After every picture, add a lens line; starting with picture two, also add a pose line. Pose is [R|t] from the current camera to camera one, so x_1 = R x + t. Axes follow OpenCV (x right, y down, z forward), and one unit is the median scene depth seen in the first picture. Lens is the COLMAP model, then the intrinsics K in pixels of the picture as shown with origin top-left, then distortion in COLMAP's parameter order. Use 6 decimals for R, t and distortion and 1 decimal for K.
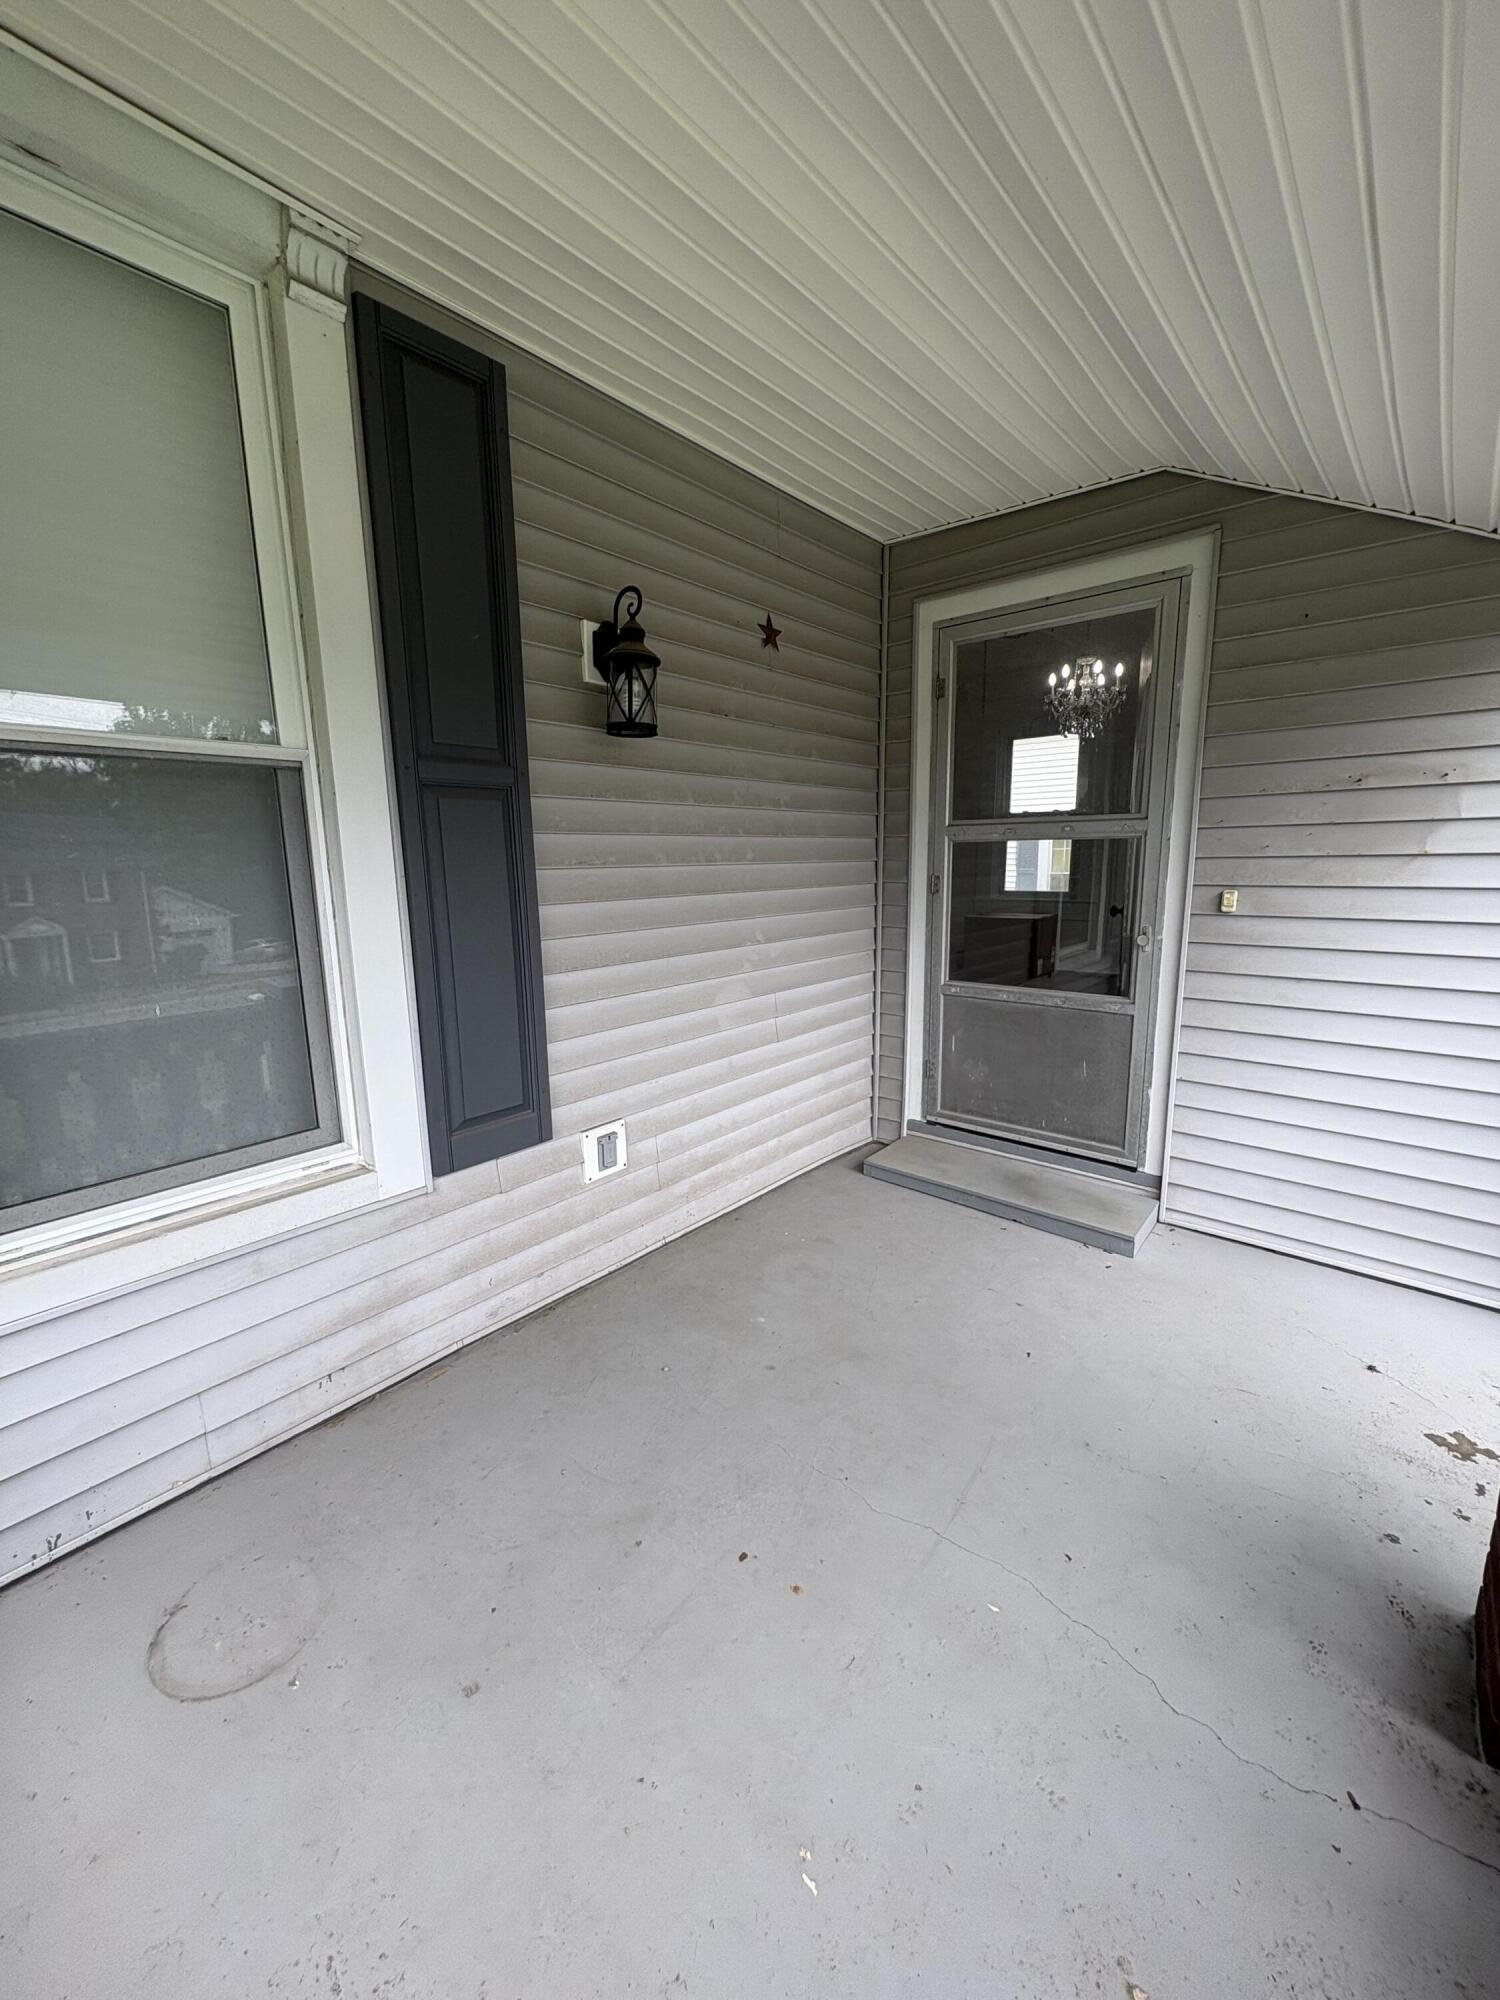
lens RADIAL K [[795.6, 0, 750.0], [0, 795.6, 1000.0], [0, 0, 1]] dist [0.001184, 0.000322]
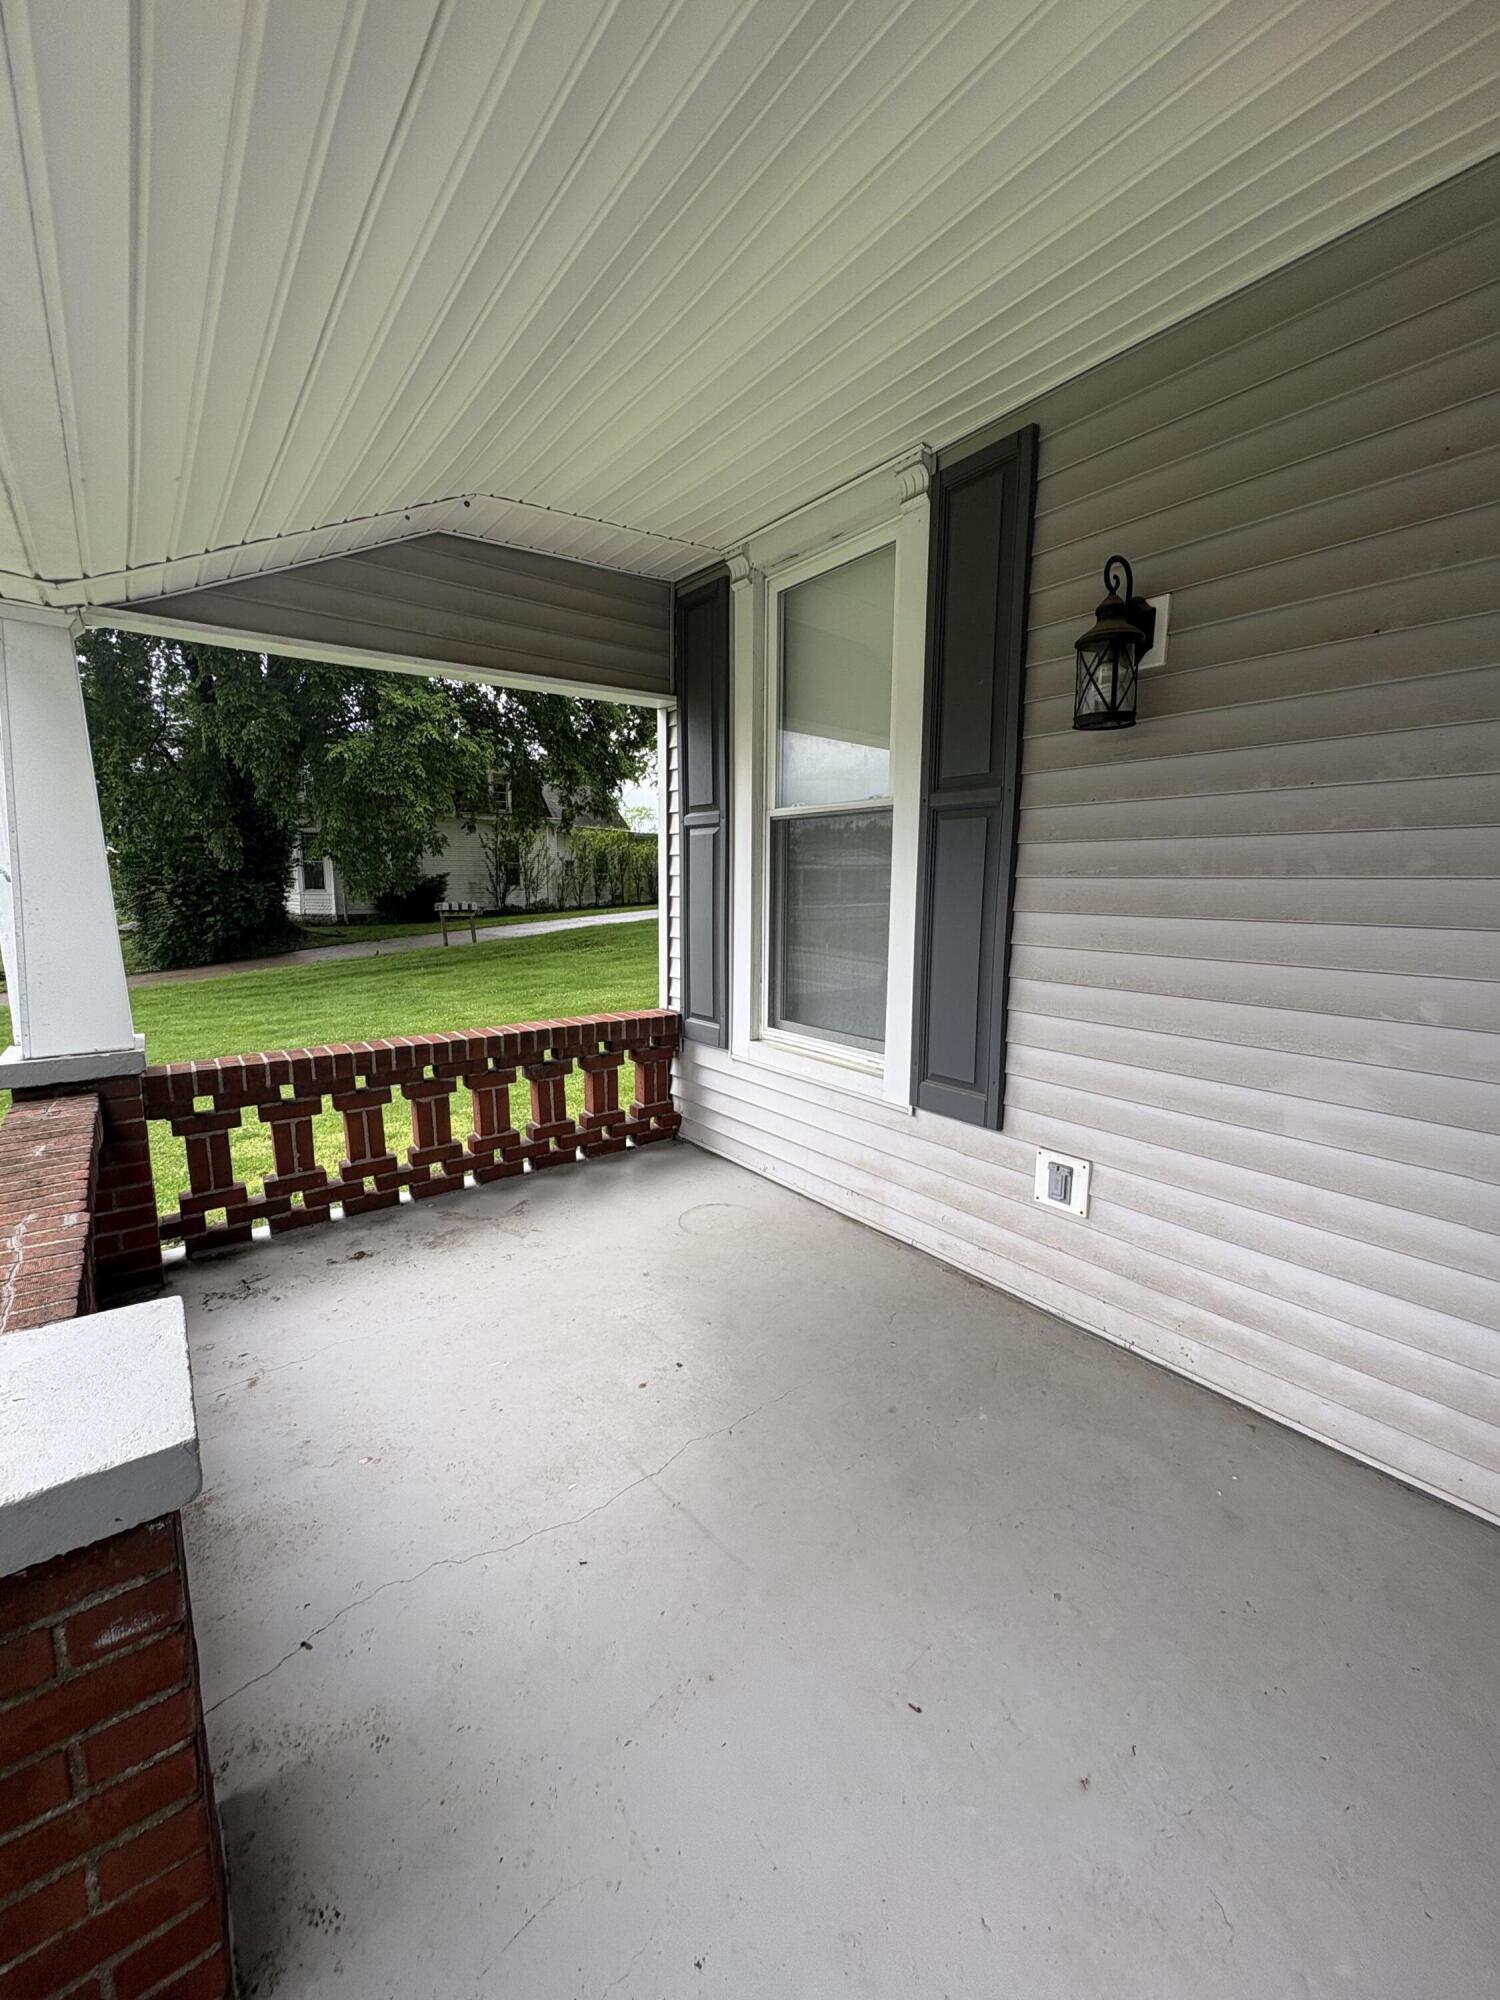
lens RADIAL K [[795.6, 0, 750.0], [0, 795.6, 1000.0], [0, 0, 1]] dist [0.001184, 0.000322]
pose [[-0.213887, 0.158330, -0.963942, 0.818240], [-0.178052, 0.963929, 0.197835, -0.145286], [0.960494, 0.213947, -0.177981, 0.834361]]
